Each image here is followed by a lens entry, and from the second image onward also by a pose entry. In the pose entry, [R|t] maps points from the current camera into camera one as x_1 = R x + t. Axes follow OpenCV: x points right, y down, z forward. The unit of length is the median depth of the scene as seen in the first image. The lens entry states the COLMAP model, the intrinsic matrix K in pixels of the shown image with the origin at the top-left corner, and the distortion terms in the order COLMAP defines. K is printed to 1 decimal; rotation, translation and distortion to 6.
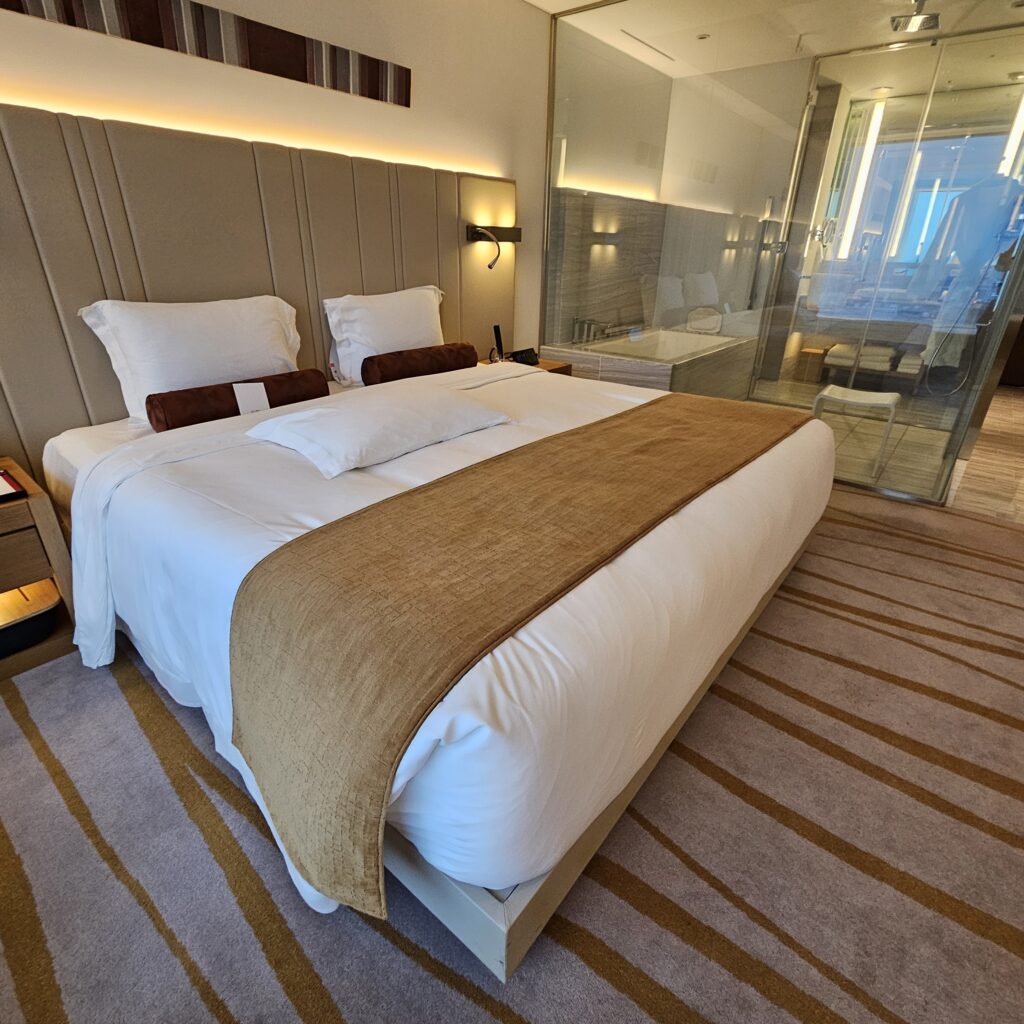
lens RADIAL K [[566.4, 0, 509.2], [0, 566.4, 506.6], [0, 0, 1]] dist [0.002975, 0.001839]
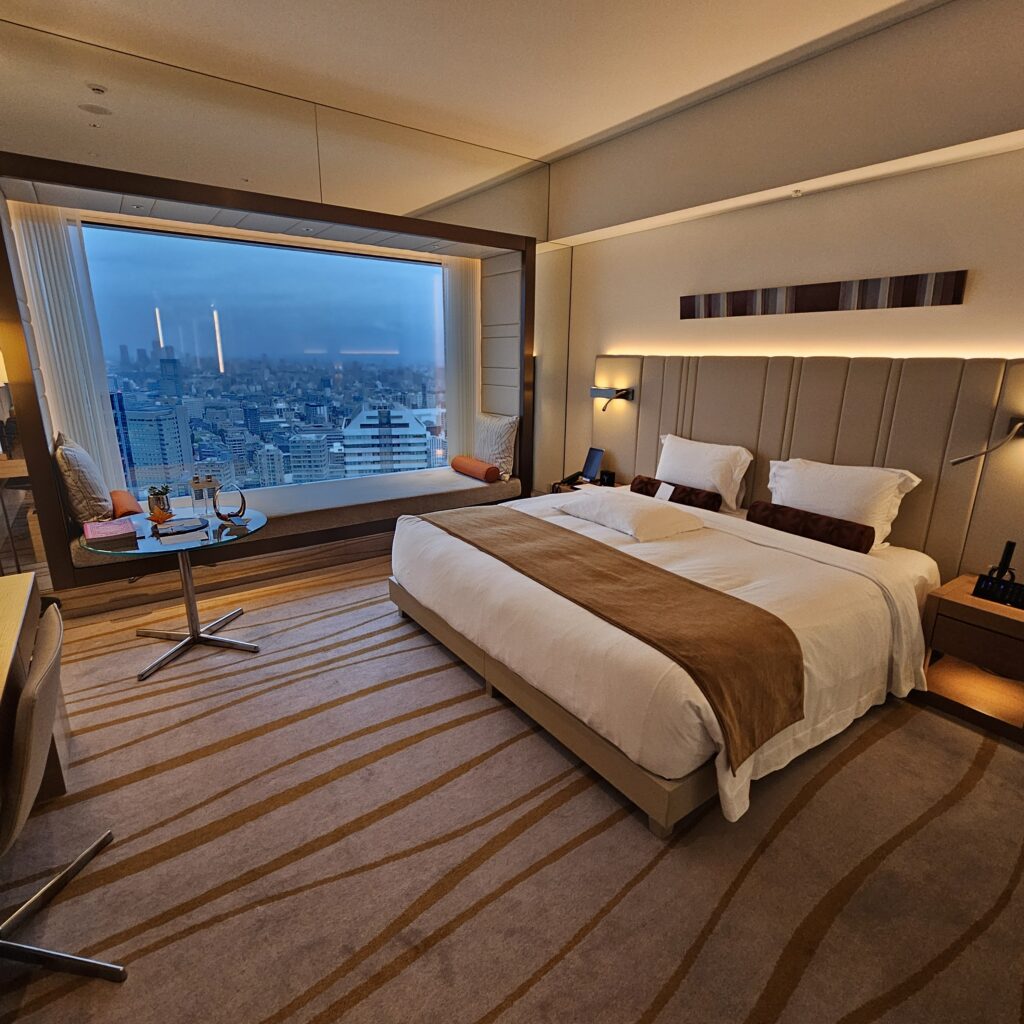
lens RADIAL K [[566.4, 0, 510.0], [0, 566.4, 506.4], [0, 0, 1]] dist [0.002975, 0.001839]
pose [[-0.267160, 0.228715, -0.936117, 1.219147], [-0.422283, 0.845402, 0.327067, -0.473486], [0.866200, 0.482685, -0.129275, 0.736823]]
